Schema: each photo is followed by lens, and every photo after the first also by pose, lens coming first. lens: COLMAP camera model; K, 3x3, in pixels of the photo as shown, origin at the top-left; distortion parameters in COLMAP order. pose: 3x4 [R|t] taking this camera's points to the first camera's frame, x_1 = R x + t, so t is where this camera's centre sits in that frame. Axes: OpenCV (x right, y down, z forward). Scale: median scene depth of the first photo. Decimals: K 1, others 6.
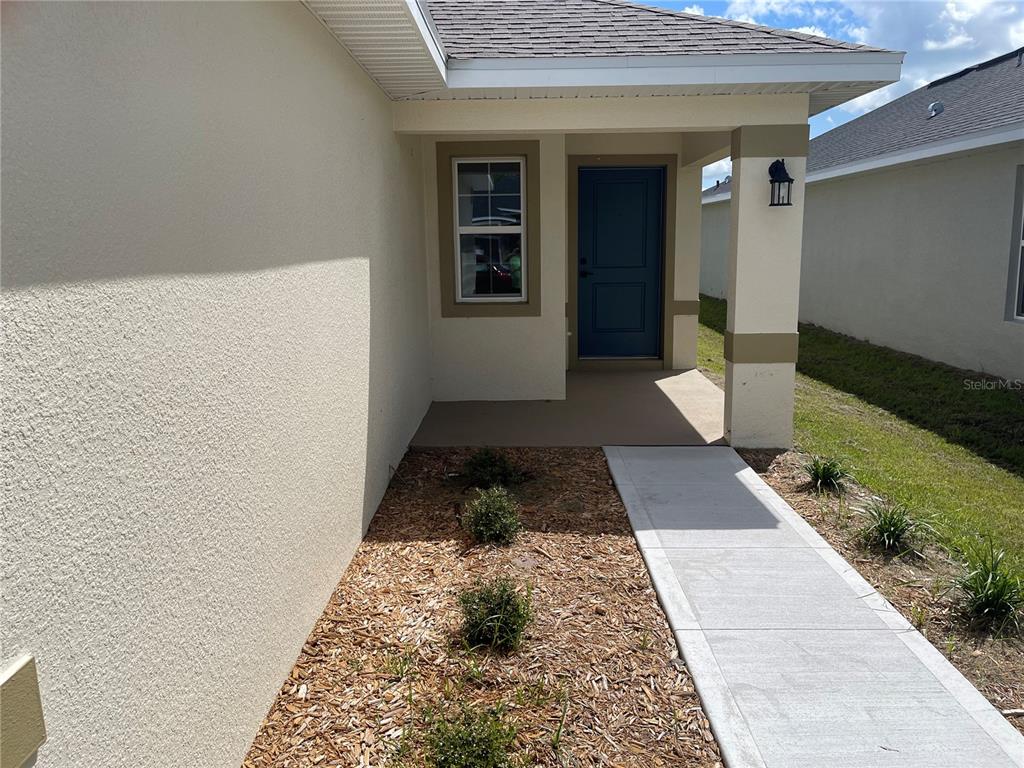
lens RADIAL K [[778.8, 0, 512.7], [0, 778.8, 387.9], [0, 0, 1]] dist [0.067692, -0.093207]
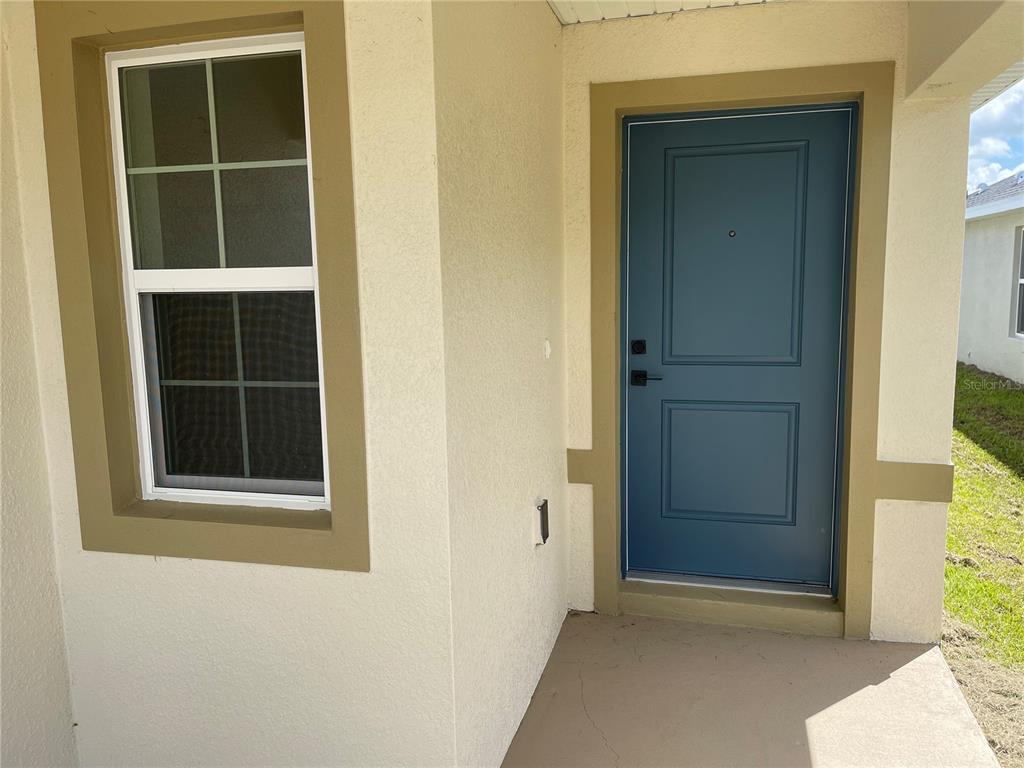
lens RADIAL K [[778.8, 0, 513.0], [0, 778.8, 377.5], [0, 0, 1]] dist [0.067692, -0.093207]
pose [[0.968576, 0.035550, -0.246162, 0.136255], [-0.048161, 0.997807, -0.045399, -0.132262], [0.244009, 0.055828, 0.968165, 0.623415]]
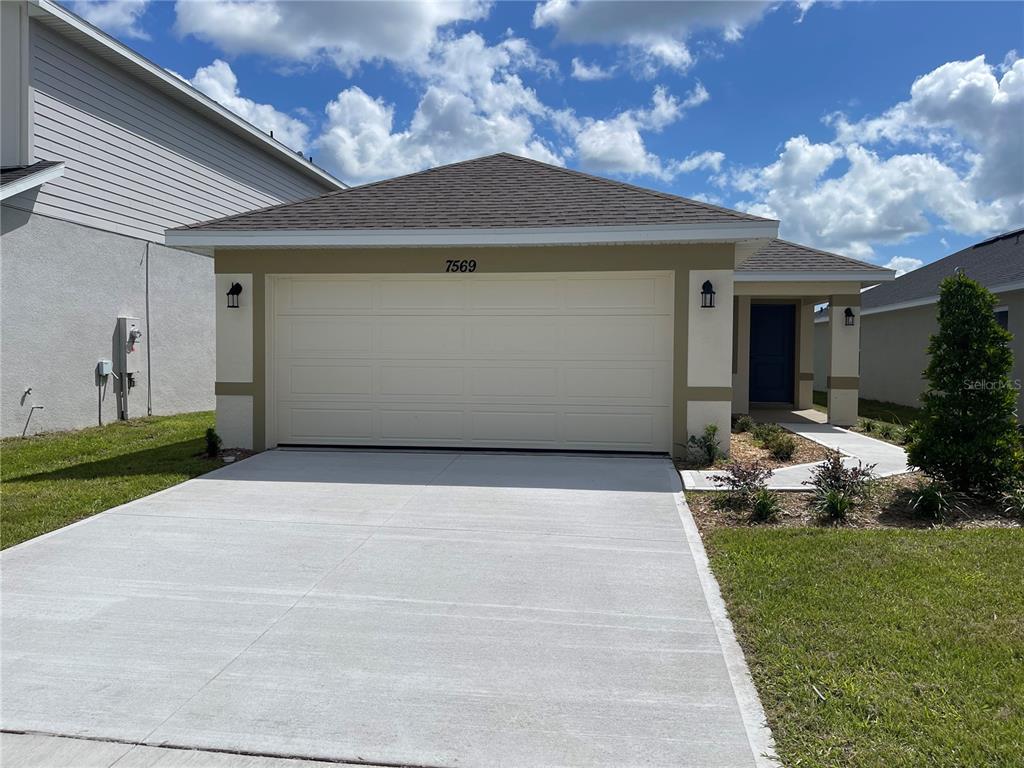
lens RADIAL K [[778.8, 0, 510.4], [0, 778.8, 385.1], [0, 0, 1]] dist [0.067692, -0.093207]
pose [[0.990604, 0.040054, -0.130768, -0.368712], [-0.057612, 0.989389, -0.133380, 0.331079], [0.124038, 0.139660, 0.982400, -1.474808]]
